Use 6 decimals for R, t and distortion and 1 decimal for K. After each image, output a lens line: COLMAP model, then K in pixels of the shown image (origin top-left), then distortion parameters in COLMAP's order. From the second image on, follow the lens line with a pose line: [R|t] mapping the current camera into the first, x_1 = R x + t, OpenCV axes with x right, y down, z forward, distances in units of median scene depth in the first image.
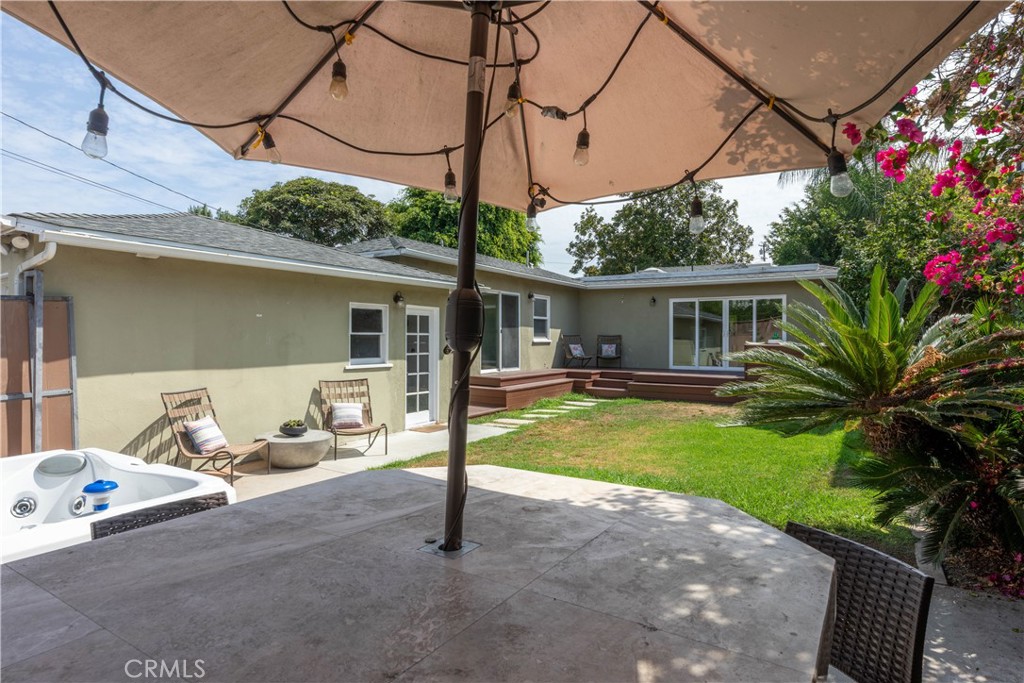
lens RADIAL K [[571.2, 0, 501.8], [0, 571.2, 336.0], [0, 0, 1]] dist [-0.016464, 0.000870]
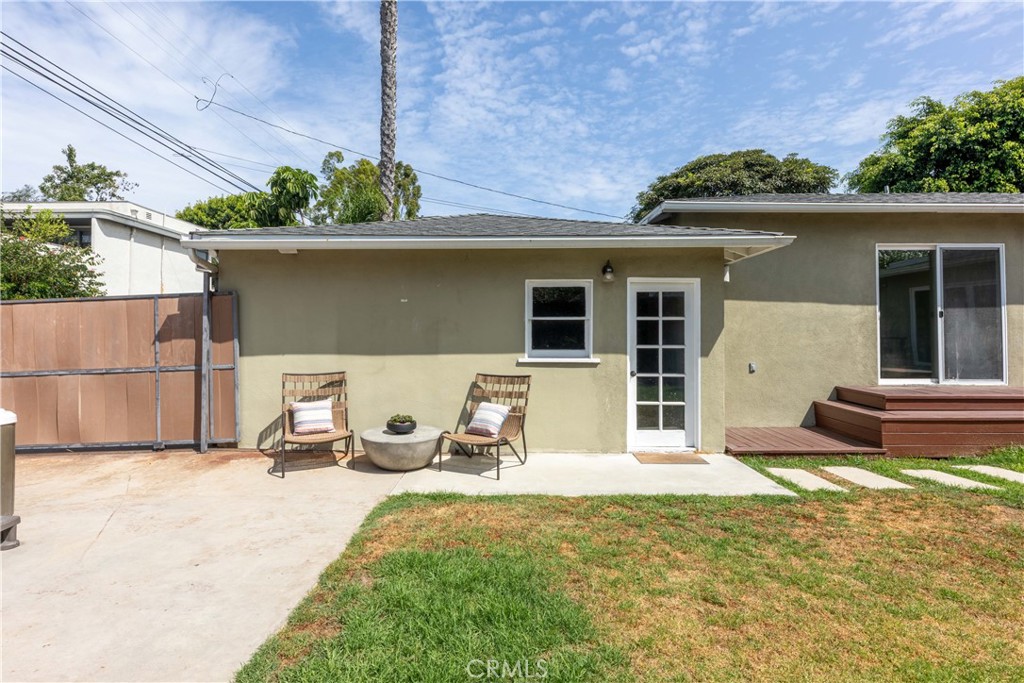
lens RADIAL K [[495.2, 0, 496.5], [0, 495.2, 329.9], [0, 0, 1]] dist [0.002054, -0.002449]
pose [[0.523662, -0.009034, -0.851878, 0.202196], [0.002709, 0.999956, -0.008940, 0.011763], [0.851922, 0.002374, 0.523663, 0.390203]]
